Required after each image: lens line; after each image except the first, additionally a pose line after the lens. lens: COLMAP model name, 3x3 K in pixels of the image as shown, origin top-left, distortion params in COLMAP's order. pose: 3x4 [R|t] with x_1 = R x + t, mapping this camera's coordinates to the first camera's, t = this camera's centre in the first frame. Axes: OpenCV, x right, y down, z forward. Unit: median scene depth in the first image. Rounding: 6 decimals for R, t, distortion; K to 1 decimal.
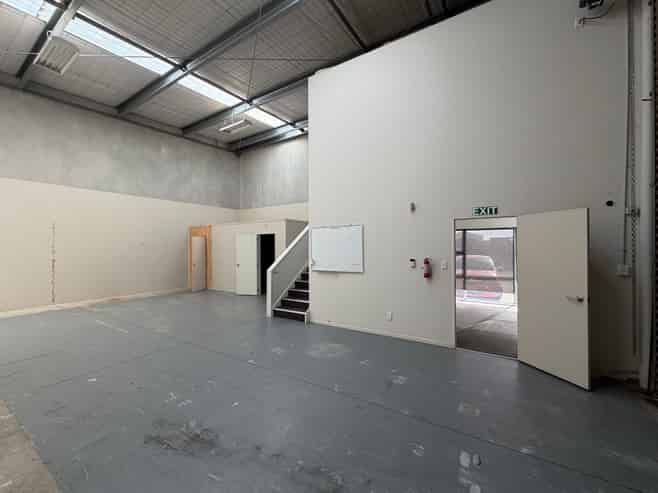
lens RADIAL K [[271.8, 0, 329.0], [0, 271.8, 246.5], [0, 0, 1]] dist [-0.000242, 0.000000]
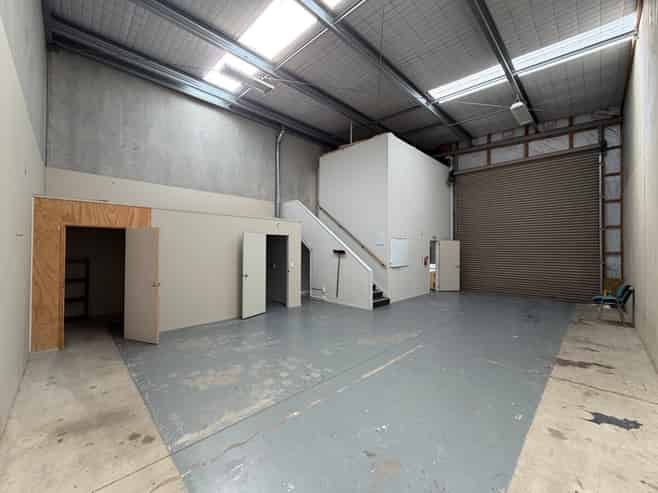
lens RADIAL K [[271.8, 0, 329.0], [0, 271.8, 246.5], [0, 0, 1]] dist [-0.000242, 0.000000]
pose [[0.196686, 0.027481, 0.980081, -0.984026], [-0.002036, 0.999616, -0.027620, 0.013712], [-0.980464, 0.003437, 0.196667, 0.667168]]
